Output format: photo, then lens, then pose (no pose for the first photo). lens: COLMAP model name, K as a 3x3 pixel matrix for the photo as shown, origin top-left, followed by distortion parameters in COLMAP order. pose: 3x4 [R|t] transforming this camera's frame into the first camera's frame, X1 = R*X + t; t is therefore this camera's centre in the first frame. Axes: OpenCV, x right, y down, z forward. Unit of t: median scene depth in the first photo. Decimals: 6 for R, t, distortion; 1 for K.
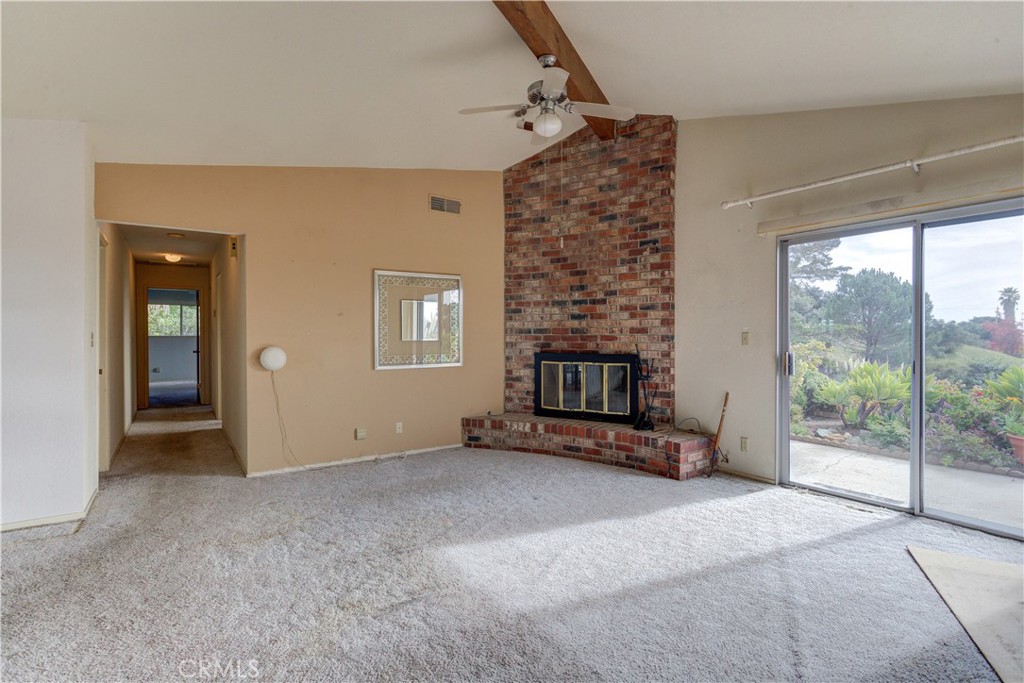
lens RADIAL K [[496.1, 0, 511.0], [0, 496.1, 341.7], [0, 0, 1]] dist [-0.011538, 0.002160]
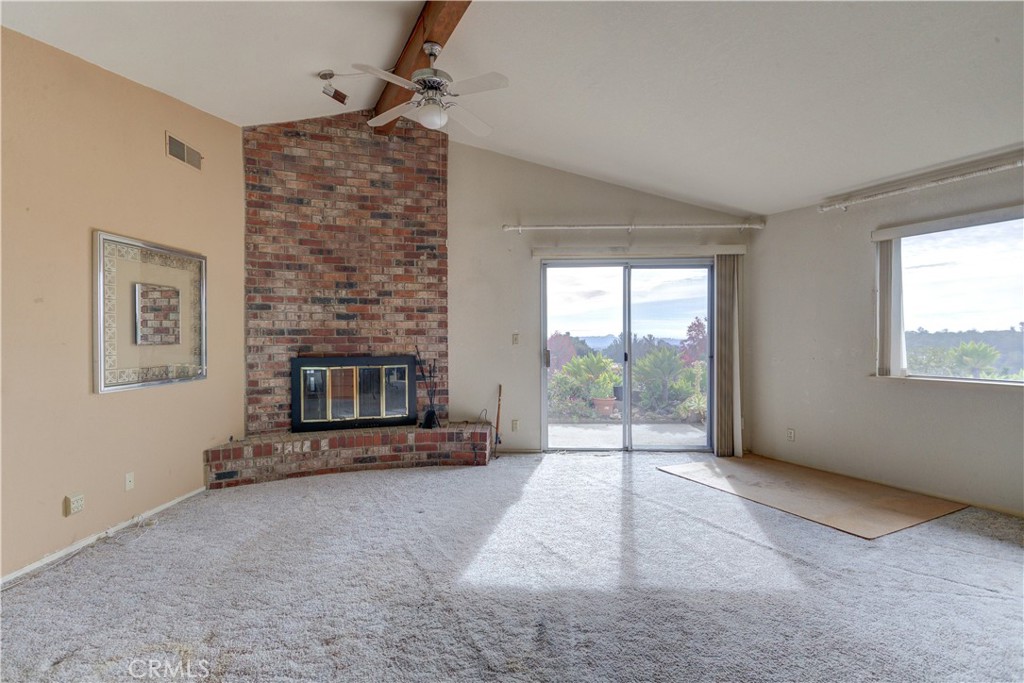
lens RADIAL K [[496.1, 0, 509.2], [0, 496.1, 341.4], [0, 0, 1]] dist [-0.011538, 0.002160]
pose [[0.614431, -0.009263, 0.788916, -0.419129], [0.012503, 0.999920, 0.002003, -0.002931], [-0.788871, 0.008633, 0.614498, 0.211924]]
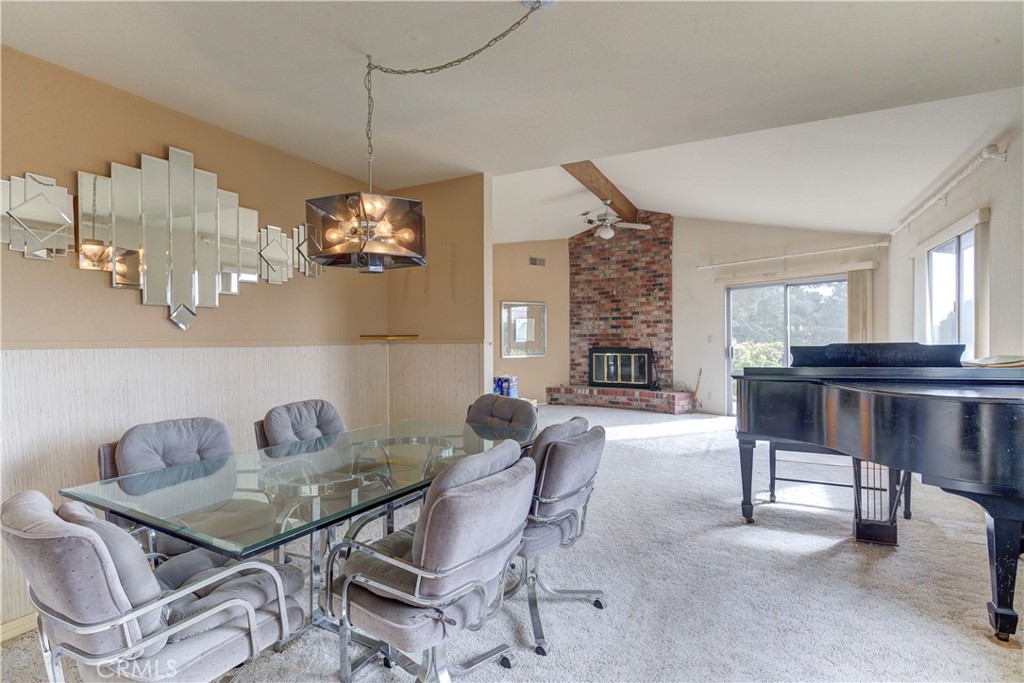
lens RADIAL K [[496.1, 0, 512.9], [0, 496.1, 340.1], [0, 0, 1]] dist [-0.011538, 0.002160]
pose [[0.999900, -0.003899, -0.013567, -0.200603], [0.003773, 0.999949, -0.009342, 0.009522], [0.013603, 0.009290, 0.999864, -0.721750]]
